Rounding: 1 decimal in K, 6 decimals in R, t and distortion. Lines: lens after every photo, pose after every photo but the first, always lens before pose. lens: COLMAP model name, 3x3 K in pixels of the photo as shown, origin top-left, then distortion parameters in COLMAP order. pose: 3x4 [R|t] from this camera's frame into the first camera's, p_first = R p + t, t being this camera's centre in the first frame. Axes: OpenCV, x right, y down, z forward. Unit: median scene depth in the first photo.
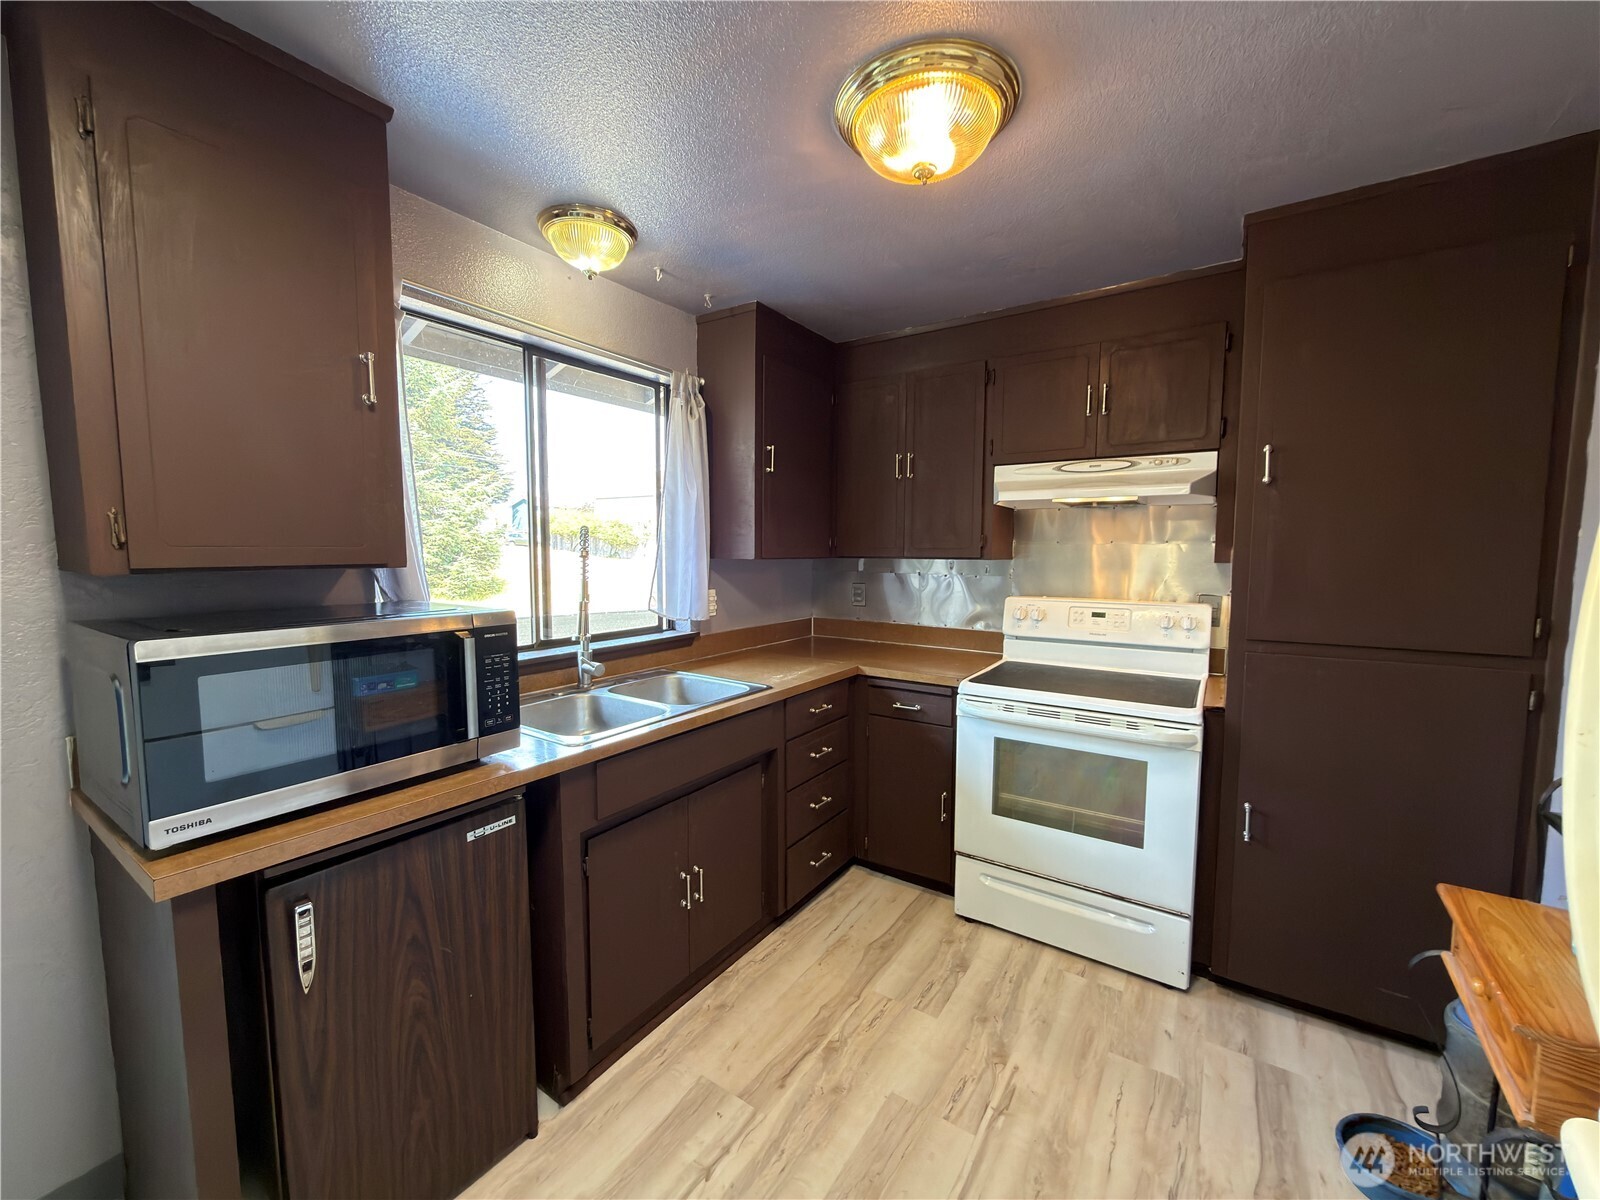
lens RADIAL K [[630.3, 0, 800.8], [0, 630.3, 603.5], [0, 0, 1]] dist [-0.001517, -0.000211]
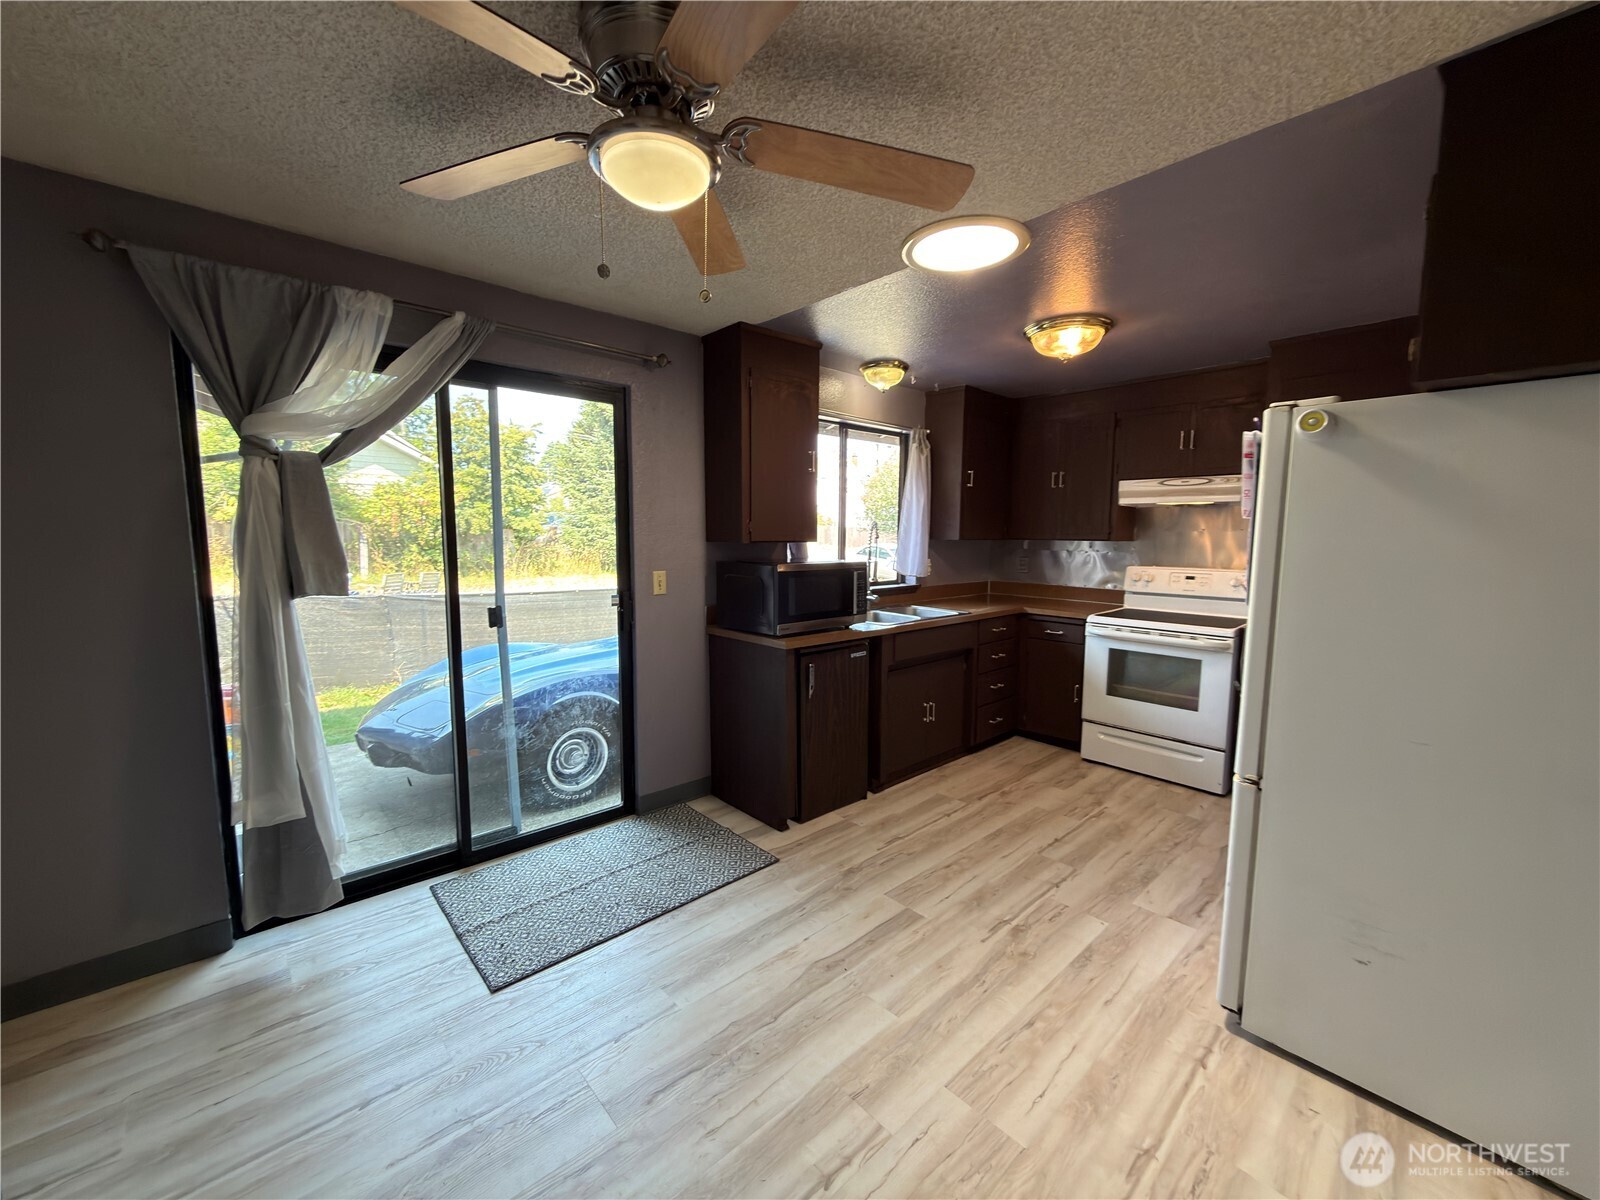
lens RADIAL K [[630.3, 0, 799.6], [0, 630.3, 598.4], [0, 0, 1]] dist [-0.001517, -0.000211]
pose [[0.971914, 0.028363, -0.233623, -0.098359], [-0.023896, 0.999474, 0.021932, 0.062908], [0.234122, -0.015733, 0.972080, -0.782470]]
